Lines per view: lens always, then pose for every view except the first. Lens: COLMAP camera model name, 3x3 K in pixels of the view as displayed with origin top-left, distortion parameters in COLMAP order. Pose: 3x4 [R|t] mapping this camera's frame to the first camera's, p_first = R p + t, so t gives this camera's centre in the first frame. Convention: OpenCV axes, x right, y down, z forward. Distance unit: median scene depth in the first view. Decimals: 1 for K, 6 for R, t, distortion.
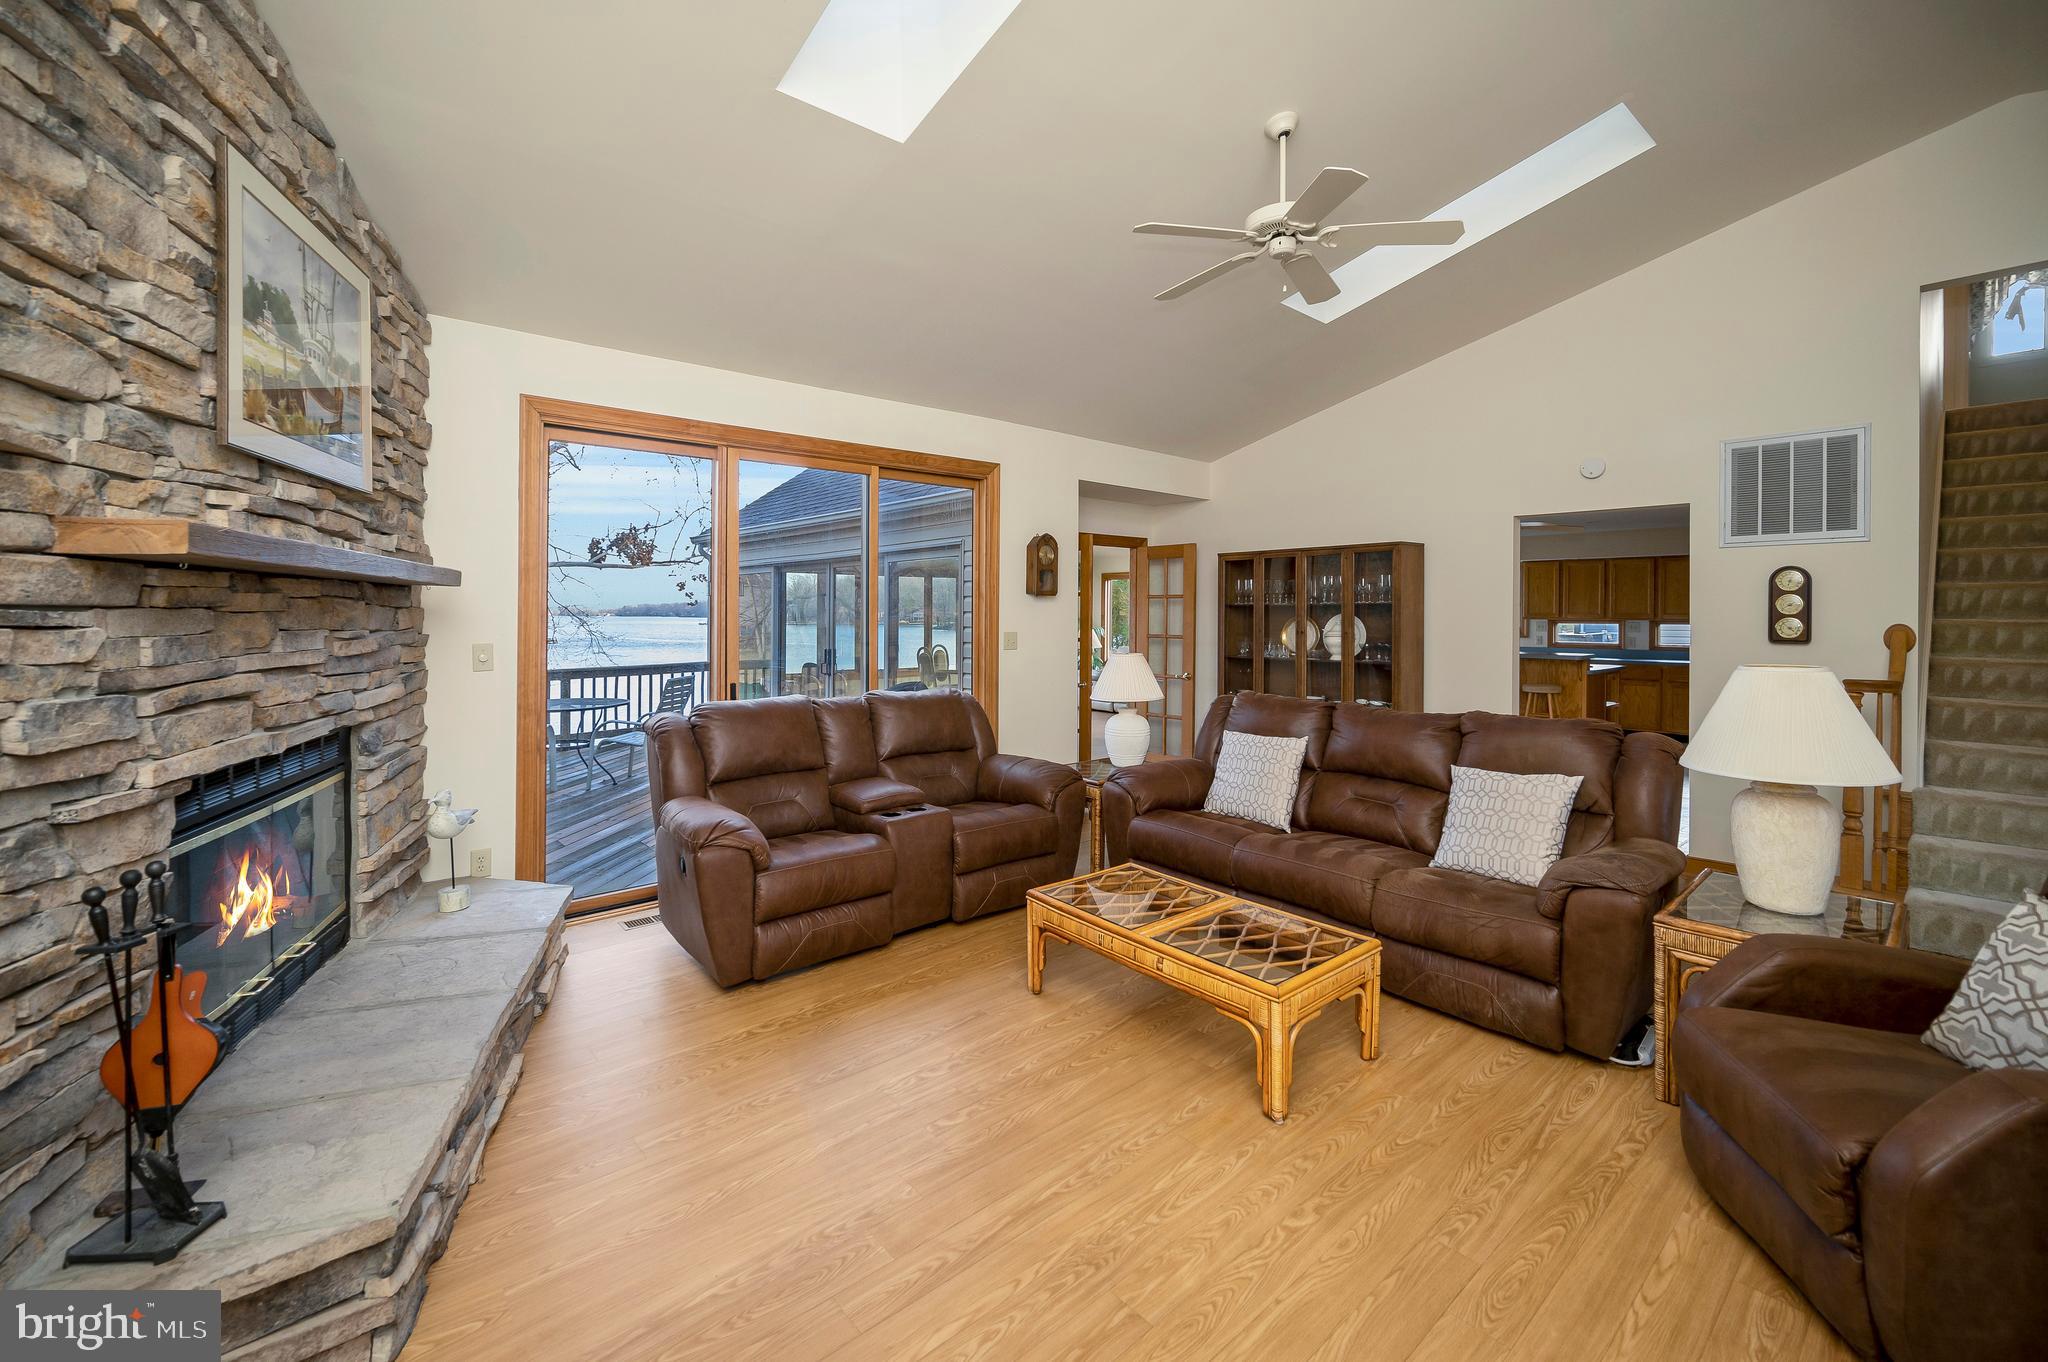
lens RADIAL K [[845.5, 0, 1023.5], [0, 845.5, 599.3], [0, 0, 1]] dist [-0.001249, -0.000239]
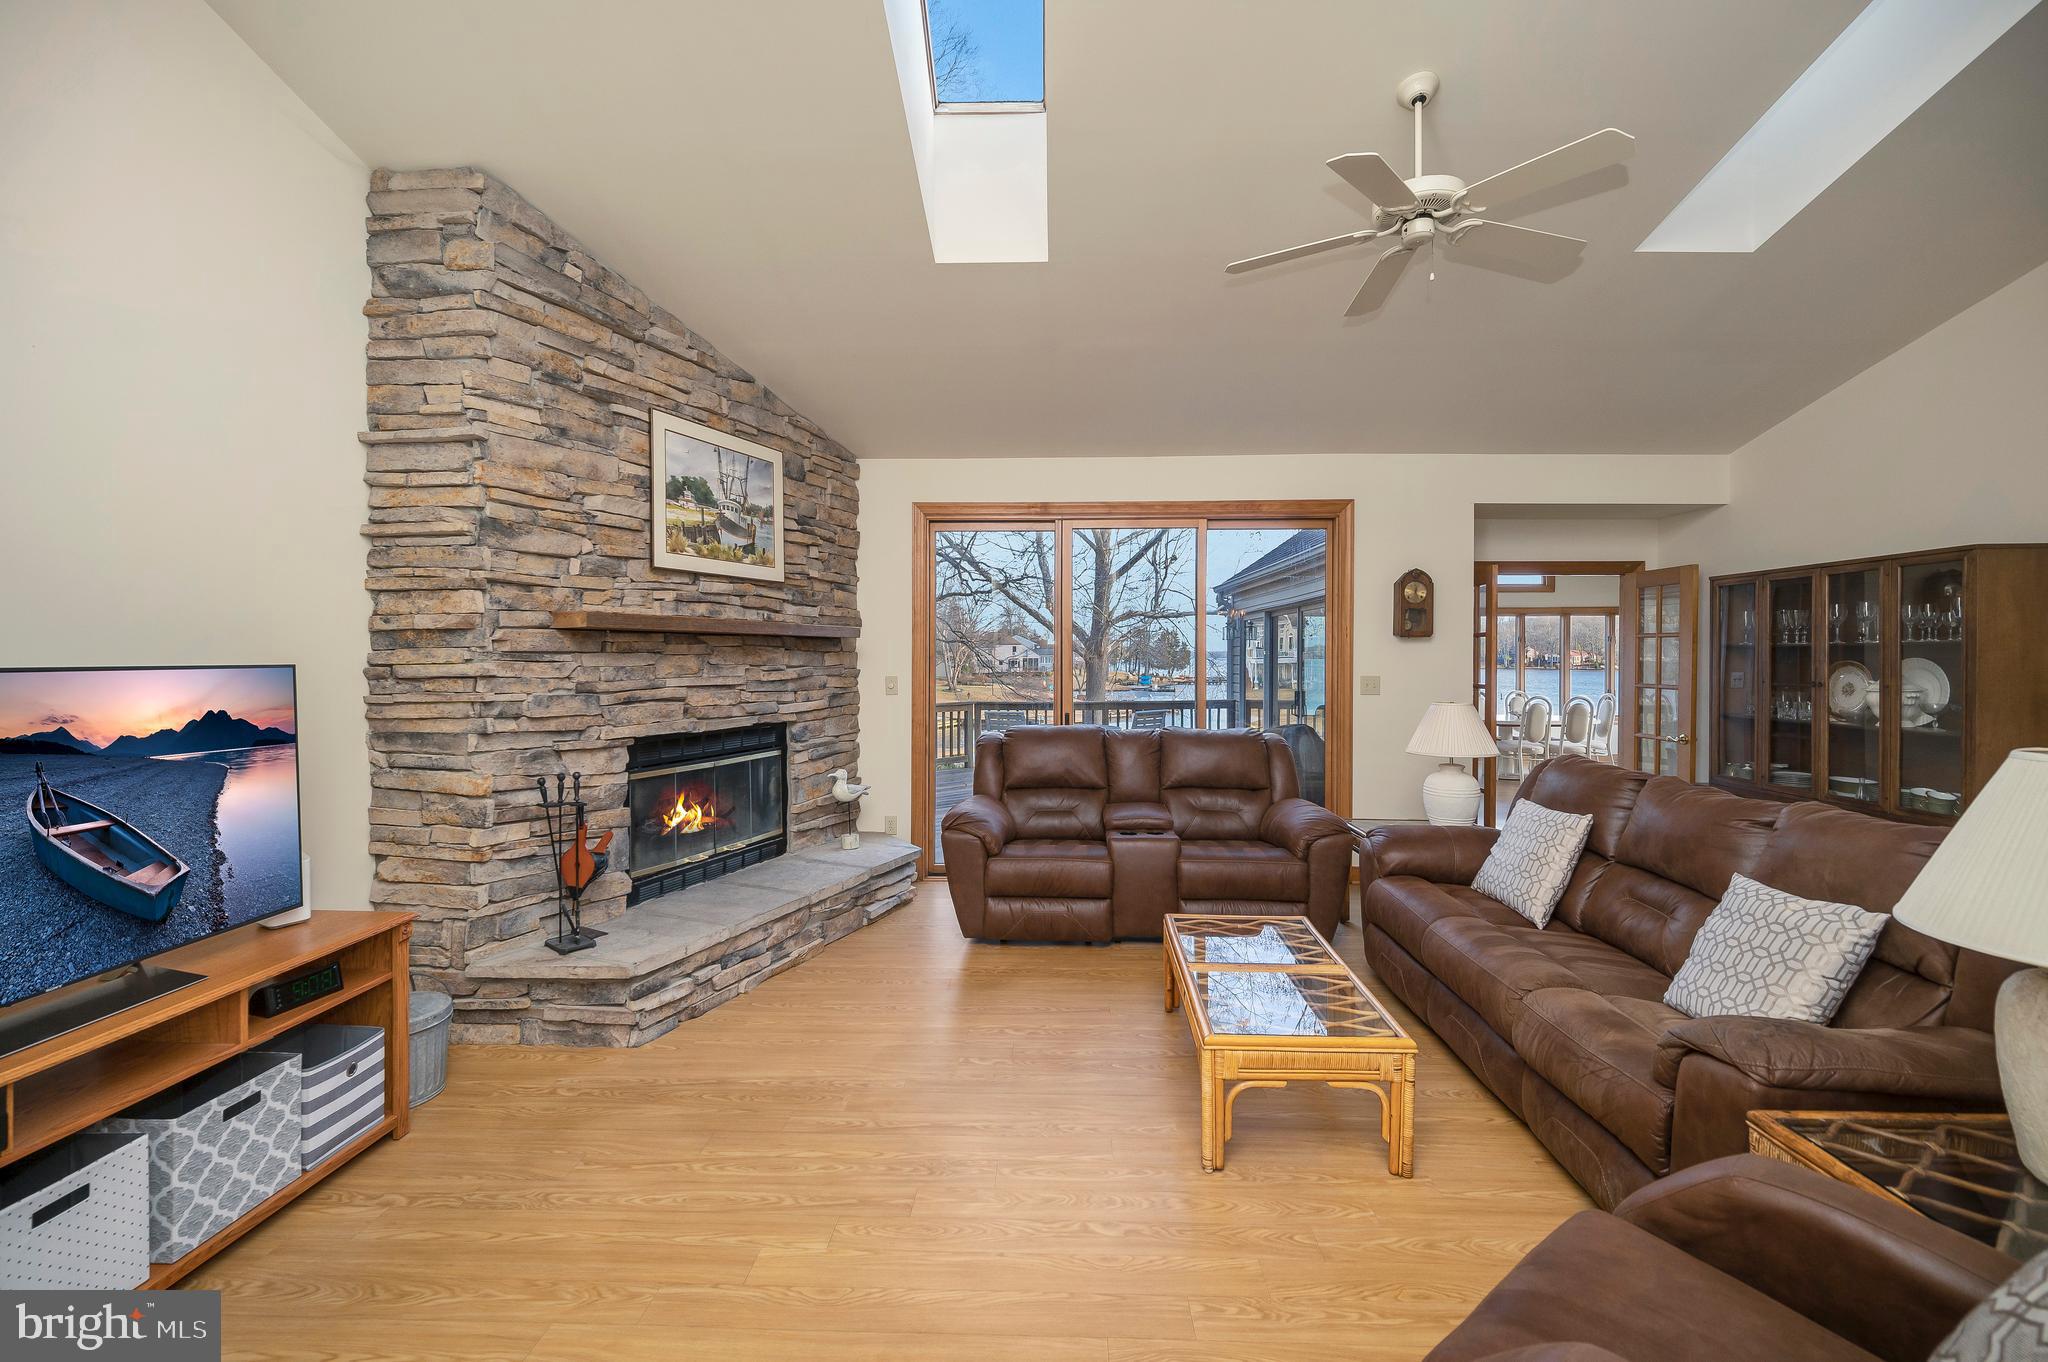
lens RADIAL K [[835.5, 0, 1035.1], [0, 835.5, 647.1], [0, 0, 1]] dist [0.001636, 0.000020]
pose [[0.741007, -0.004955, -0.671479, 0.699024], [0.009049, 0.999956, 0.002606, 0.000847], [0.671436, -0.008007, 0.741019, 0.122348]]
